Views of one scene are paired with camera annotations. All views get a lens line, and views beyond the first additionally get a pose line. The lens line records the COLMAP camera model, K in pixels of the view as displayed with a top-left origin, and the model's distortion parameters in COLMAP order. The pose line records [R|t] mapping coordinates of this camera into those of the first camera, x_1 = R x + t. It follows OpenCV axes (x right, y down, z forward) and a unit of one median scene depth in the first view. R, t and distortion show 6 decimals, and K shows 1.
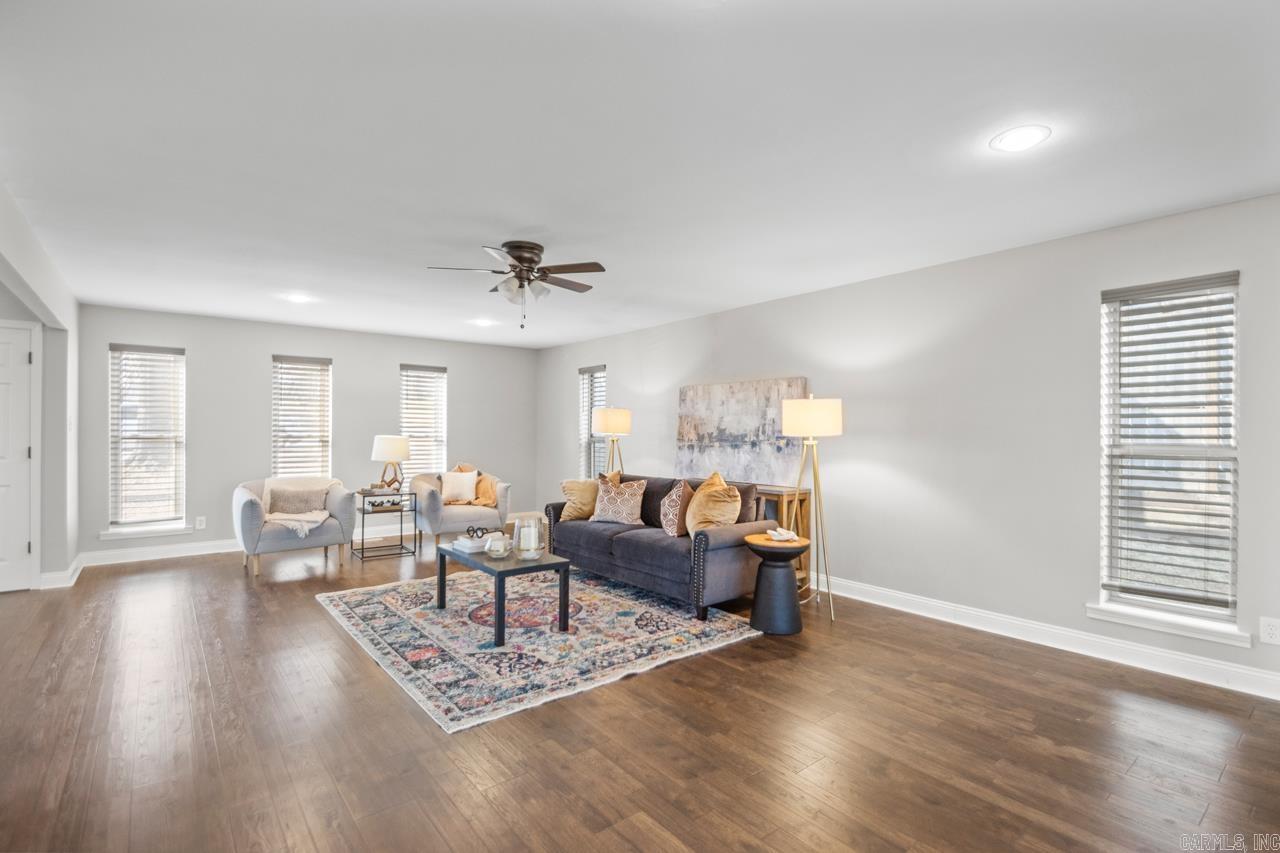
lens RADIAL K [[609.0, 0, 654.9], [0, 609.0, 428.5], [0, 0, 1]] dist [0.015620, -0.017014]
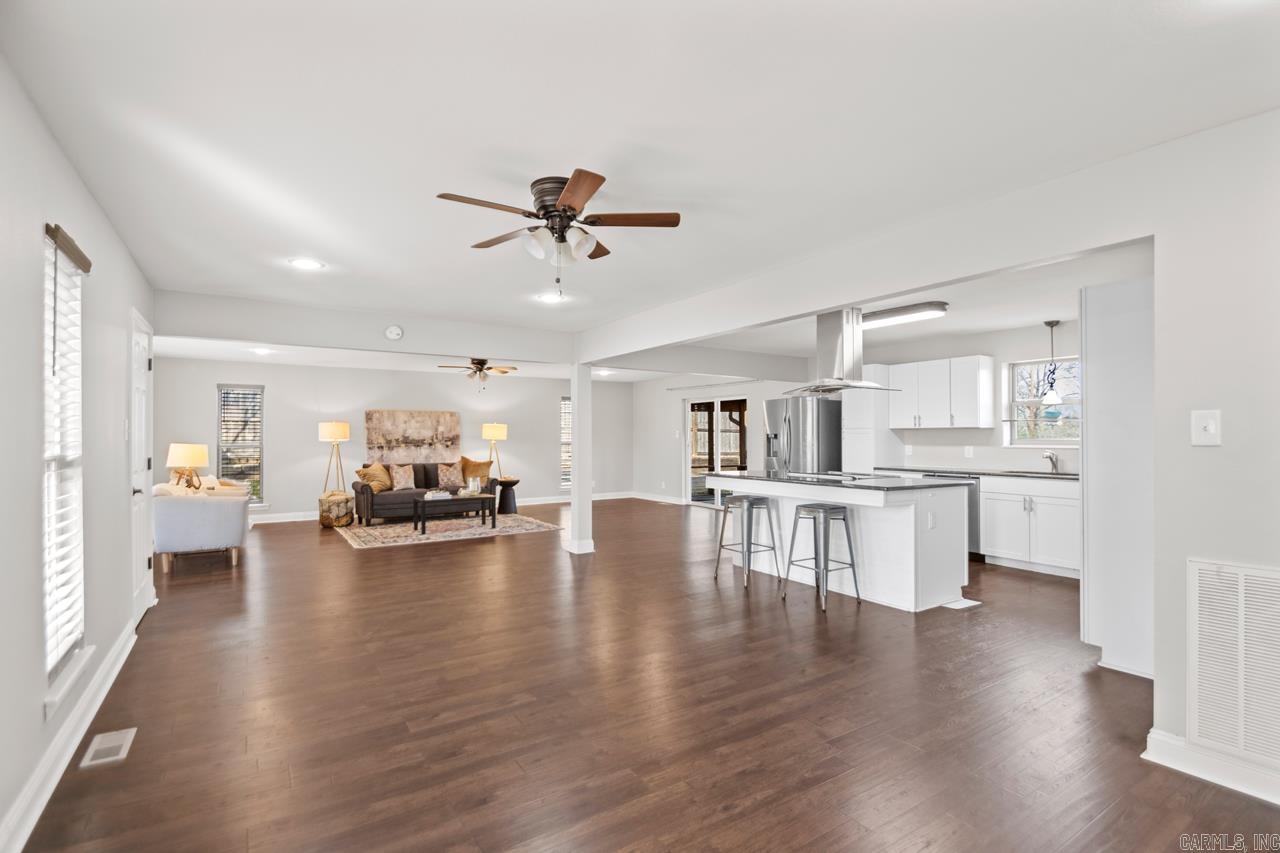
lens RADIAL K [[609.0, 0, 654.9], [0, 609.0, 428.5], [0, 0, 1]] dist [0.015620, -0.017014]
pose [[0.102579, 0.006349, 0.994705, -2.191700], [-0.002783, 0.999978, -0.006095, -0.019223], [-0.994721, -0.002143, 0.102594, 0.122296]]
